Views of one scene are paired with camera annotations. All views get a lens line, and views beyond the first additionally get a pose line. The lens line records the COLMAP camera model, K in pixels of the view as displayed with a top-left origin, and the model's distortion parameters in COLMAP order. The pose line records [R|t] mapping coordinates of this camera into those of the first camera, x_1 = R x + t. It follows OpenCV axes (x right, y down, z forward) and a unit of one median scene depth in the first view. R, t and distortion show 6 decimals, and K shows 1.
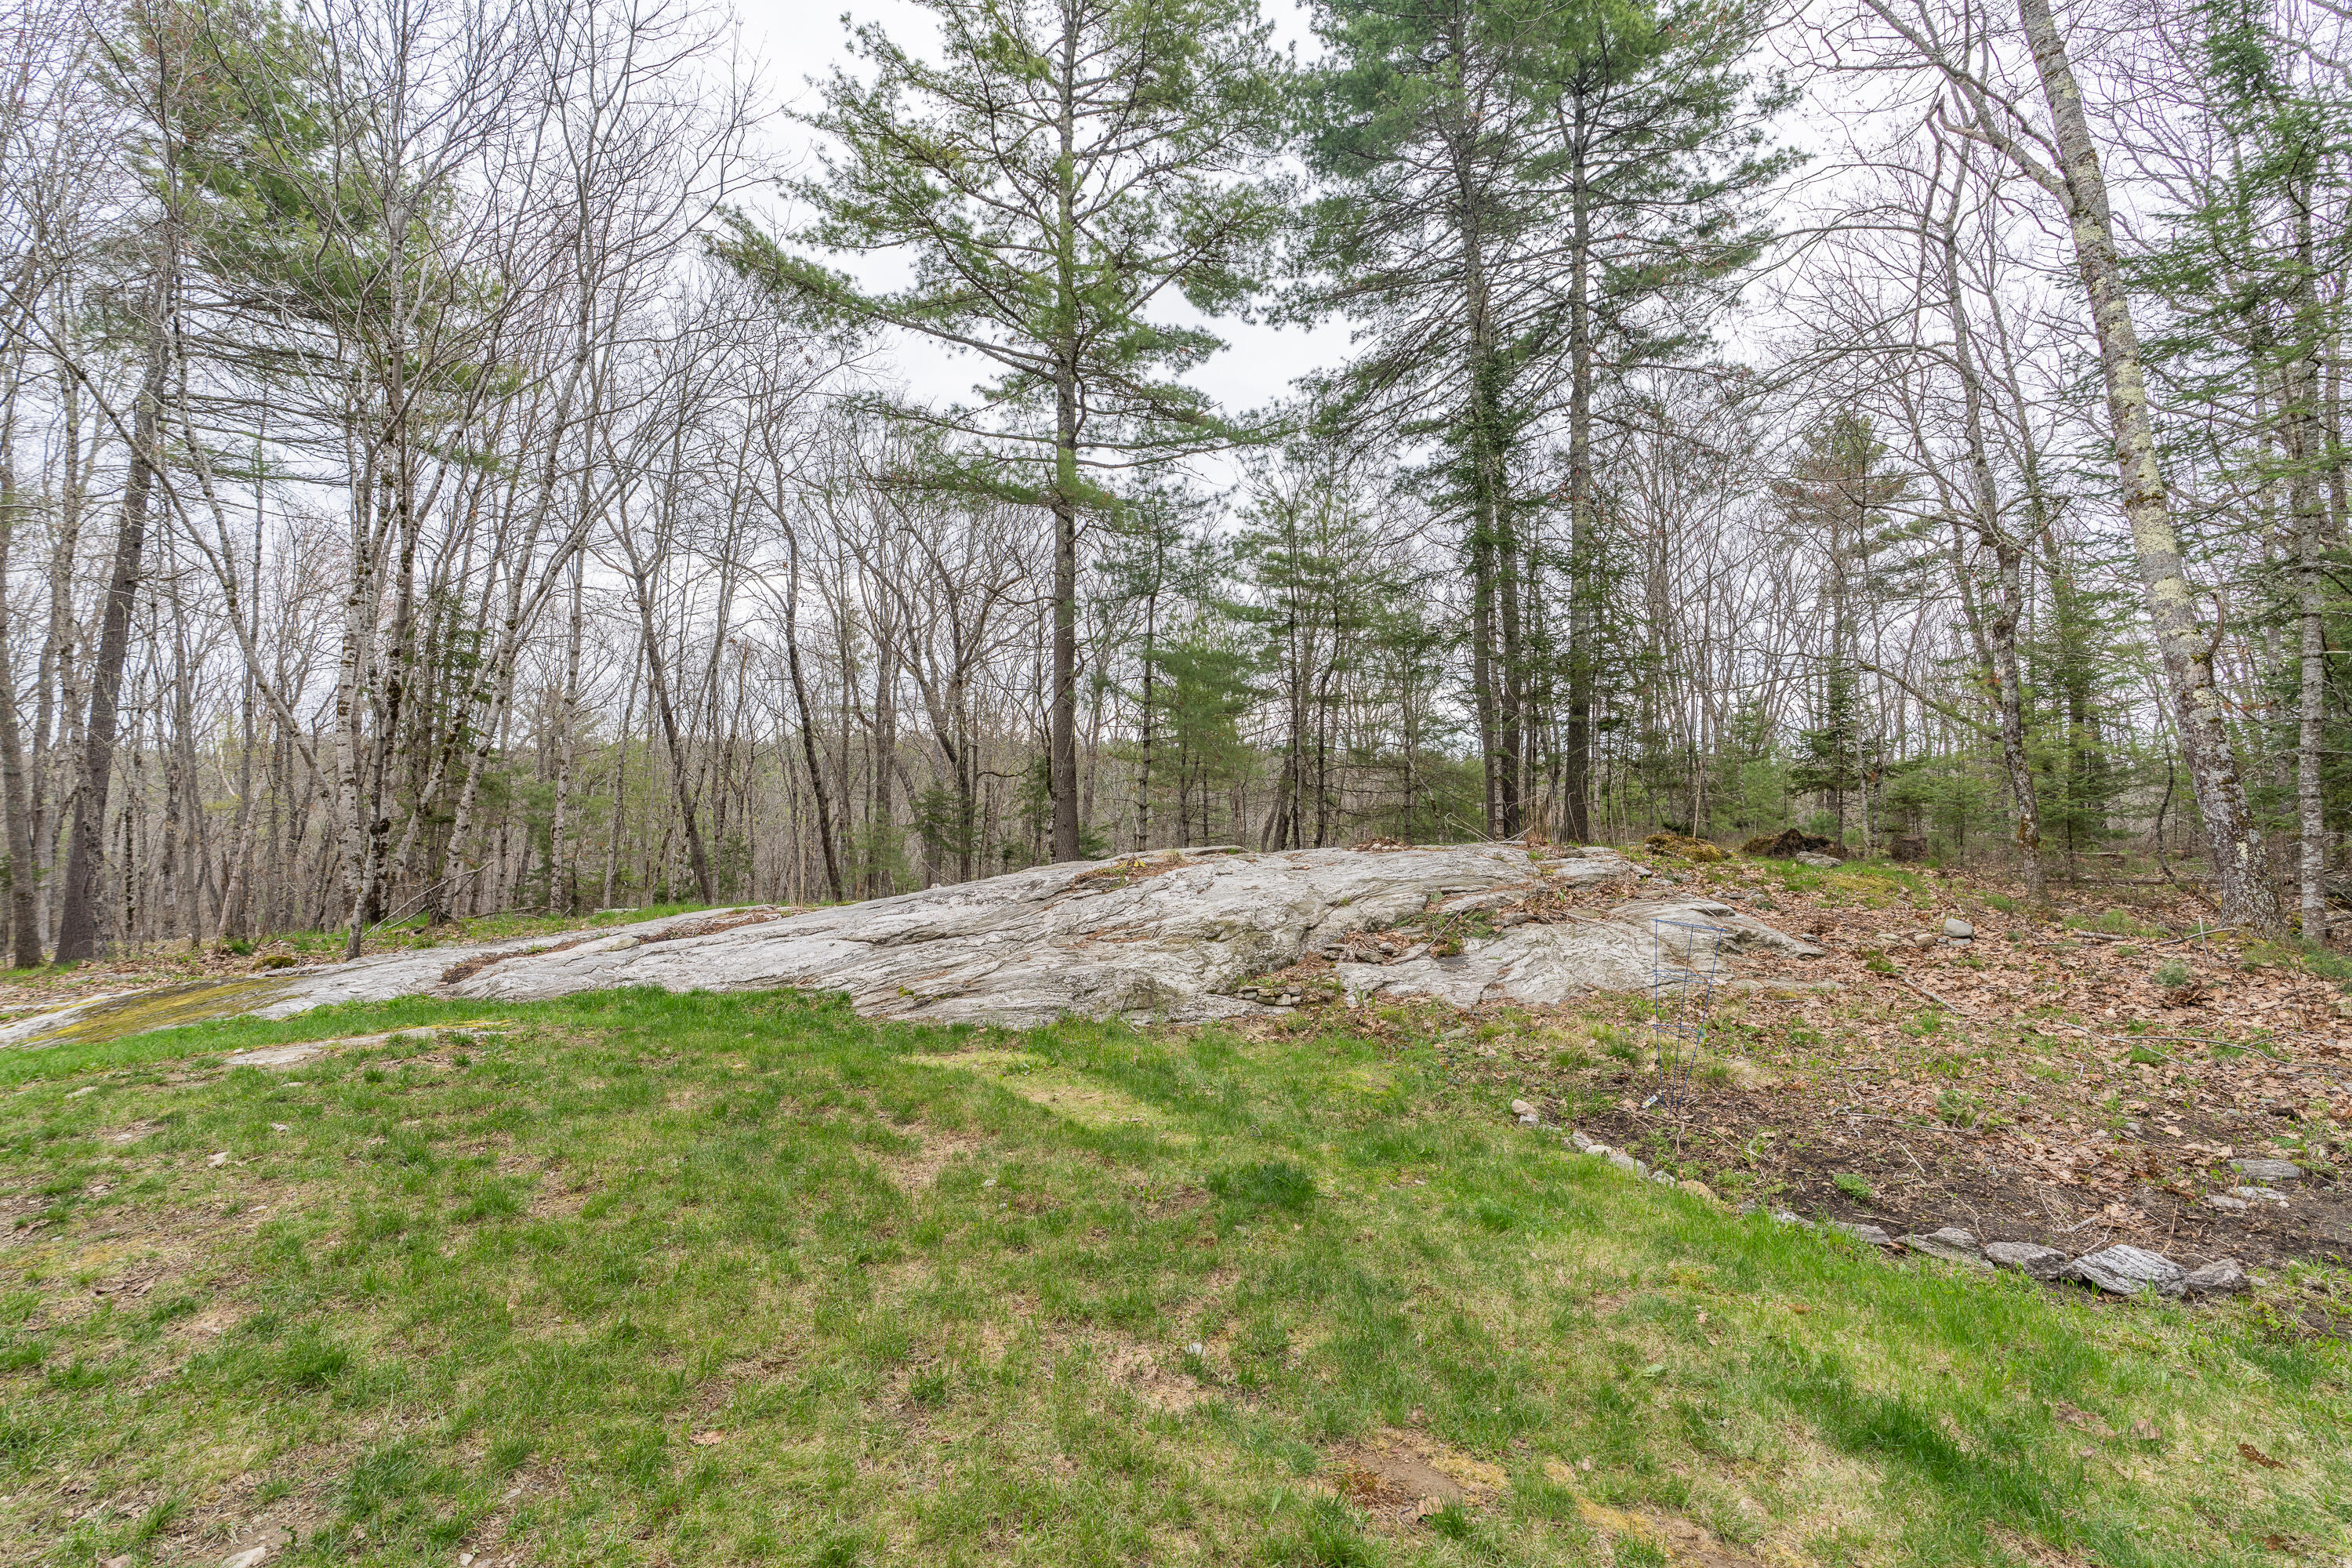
lens RADIAL K [[1048.2, 0, 1176.0], [0, 1048.2, 784.0], [0, 0, 1]] dist [-0.005118, 0.001864]
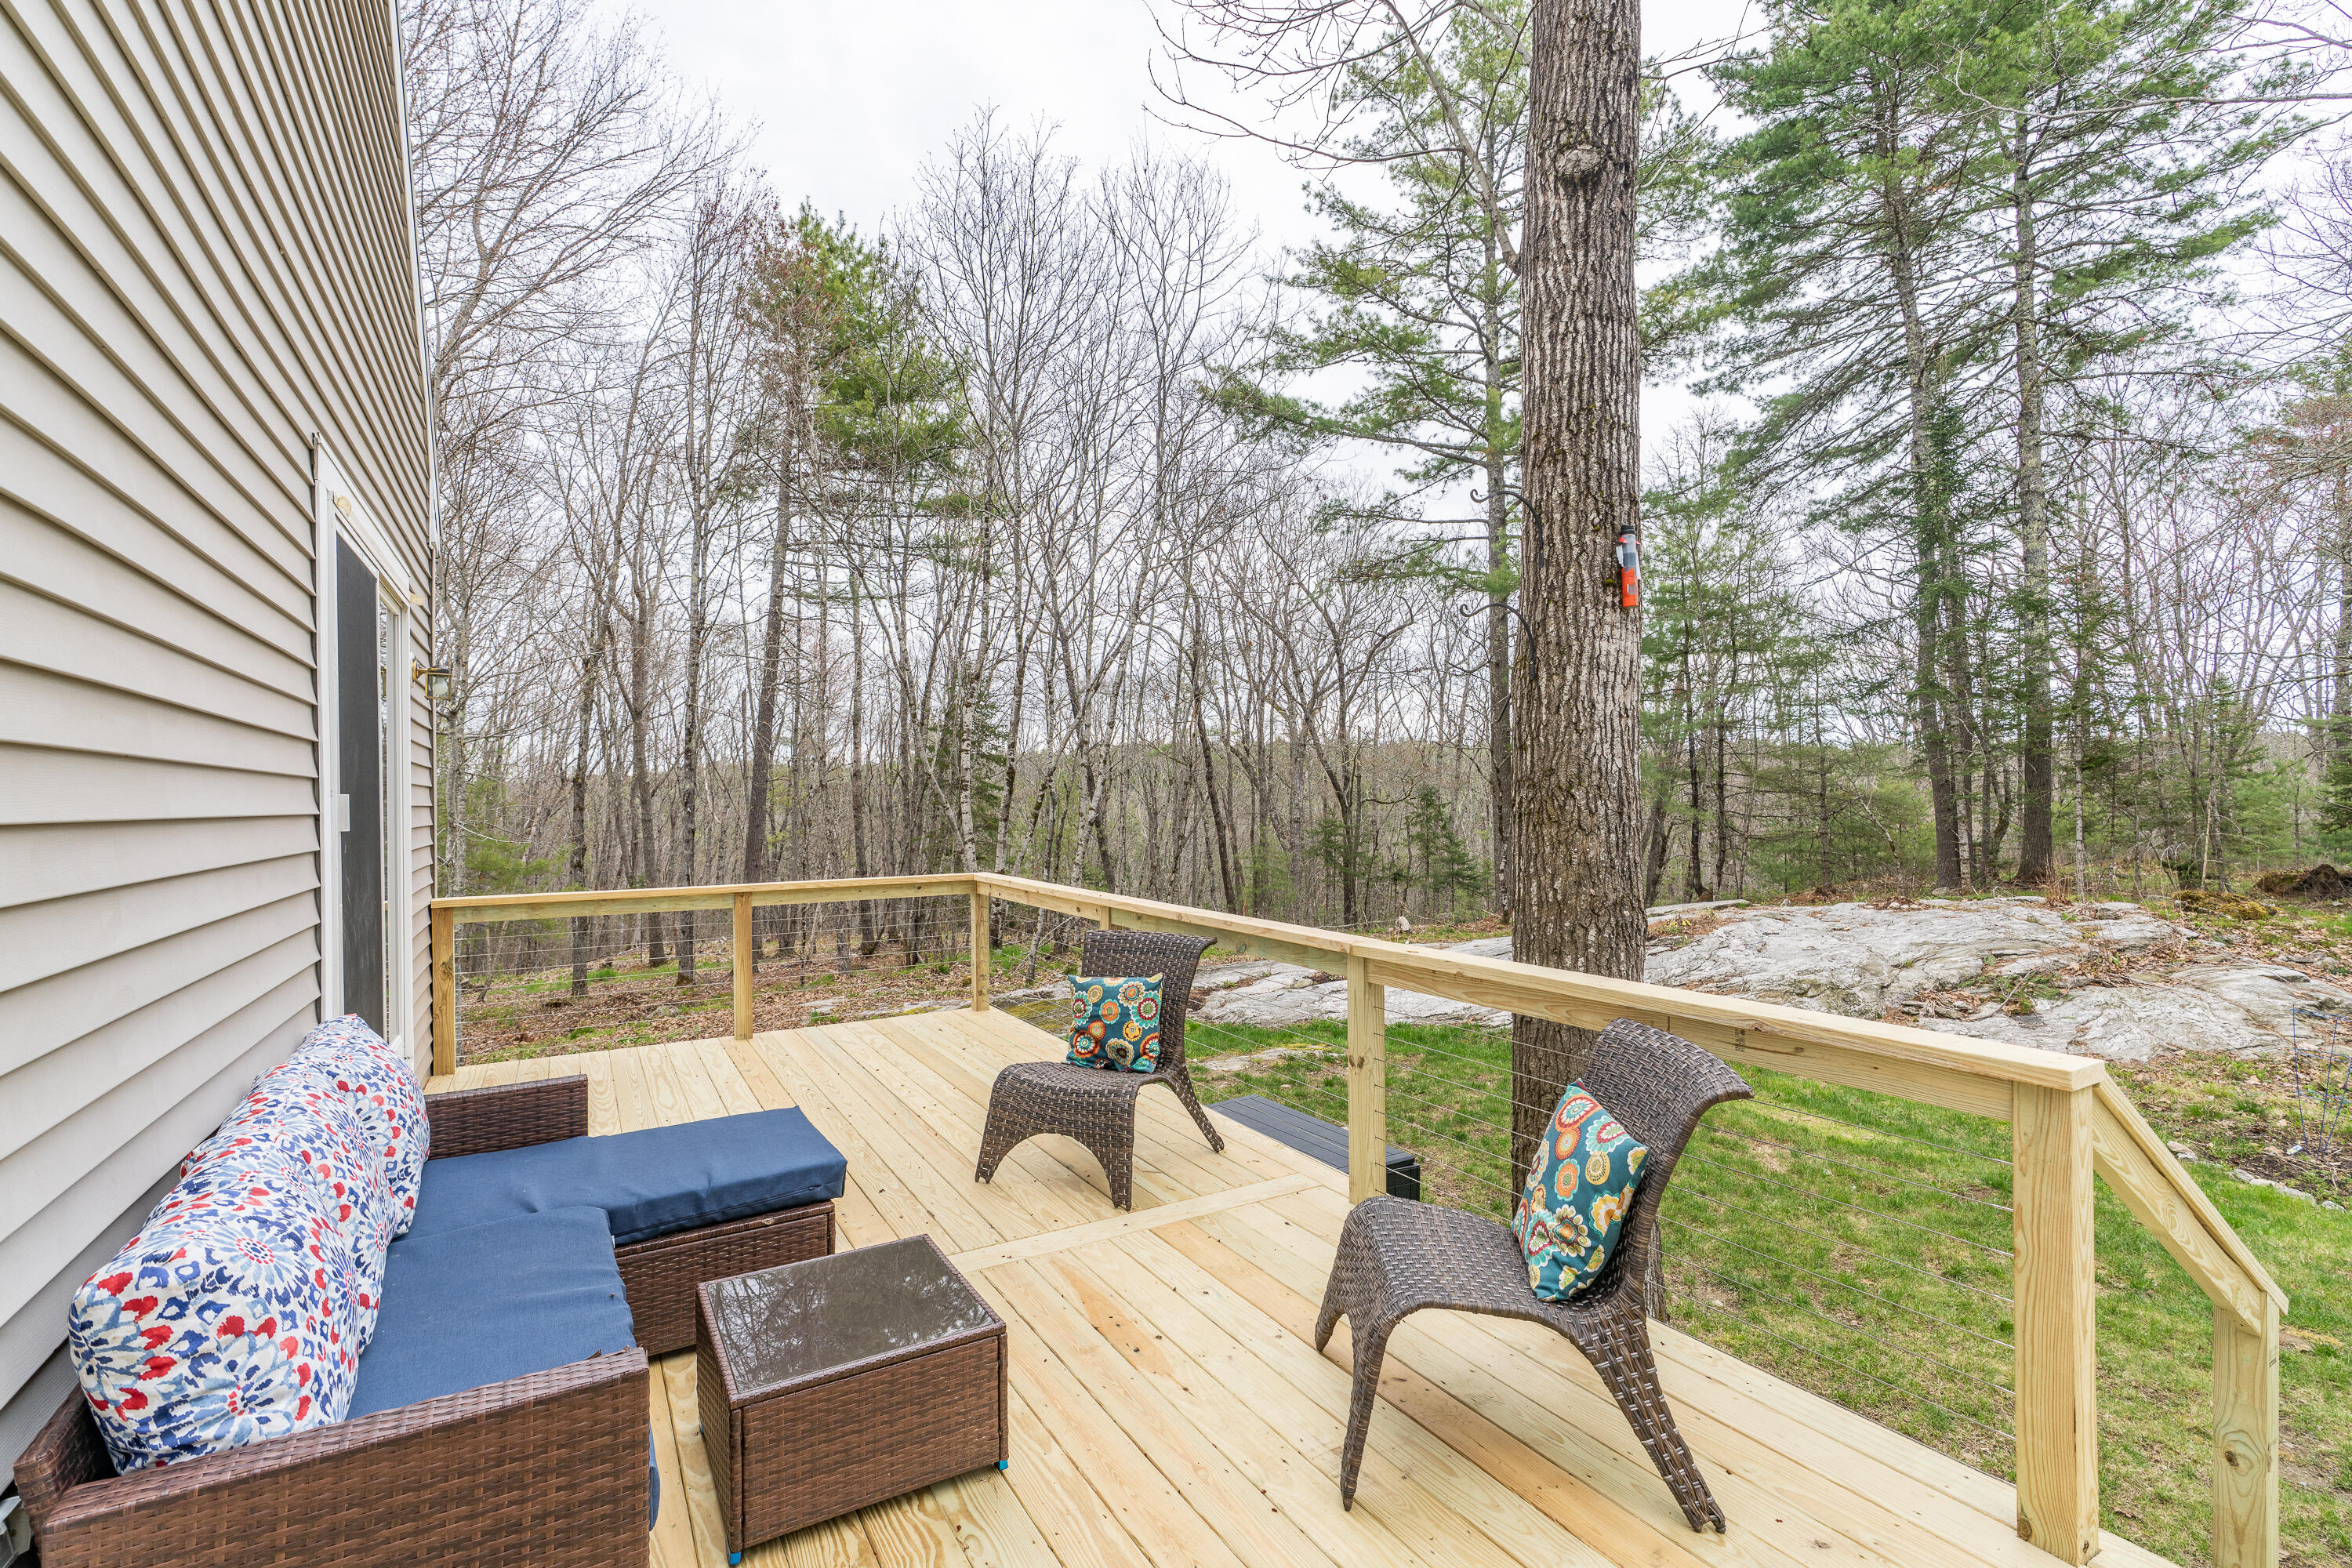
lens RADIAL K [[1048.2, 0, 1176.0], [0, 1048.2, 784.0], [0, 0, 1]] dist [-0.005118, 0.001864]
pose [[0.962900, -0.023866, -0.268802, -0.153441], [0.023338, 0.999714, -0.005161, -0.051481], [0.268848, -0.001304, 0.963182, -0.181850]]
